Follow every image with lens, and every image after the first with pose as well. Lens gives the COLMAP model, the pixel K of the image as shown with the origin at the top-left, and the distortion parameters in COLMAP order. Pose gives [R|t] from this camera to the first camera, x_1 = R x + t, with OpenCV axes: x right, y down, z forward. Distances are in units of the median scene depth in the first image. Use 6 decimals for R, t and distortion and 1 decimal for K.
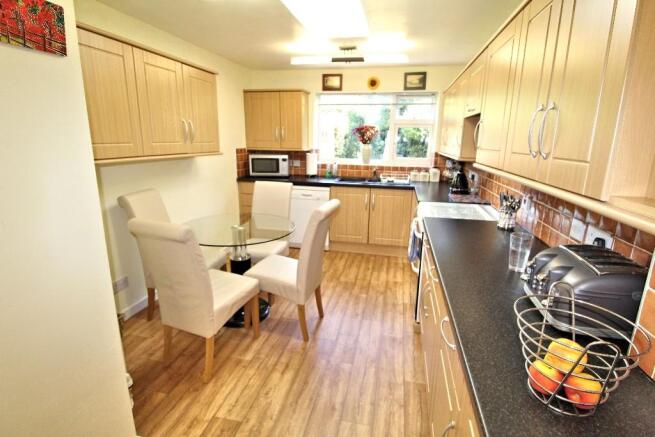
lens RADIAL K [[337.7, 0, 327.4], [0, 337.7, 217.7], [0, 0, 1]] dist [-0.000205, -0.000025]
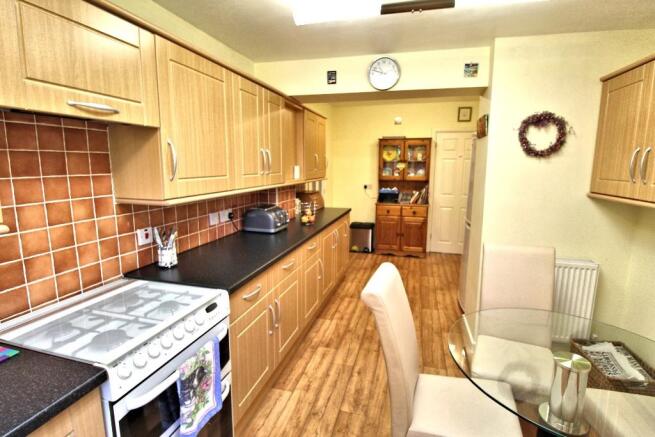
lens RADIAL K [[337.7, 0, 327.5], [0, 337.7, 217.6], [0, 0, 1]] dist [-0.000205, -0.000025]
pose [[-0.998337, -0.032651, 0.047519, 0.091597], [-0.012088, 0.924407, 0.381216, -0.455189], [-0.056374, 0.380008, -0.923264, 1.876182]]
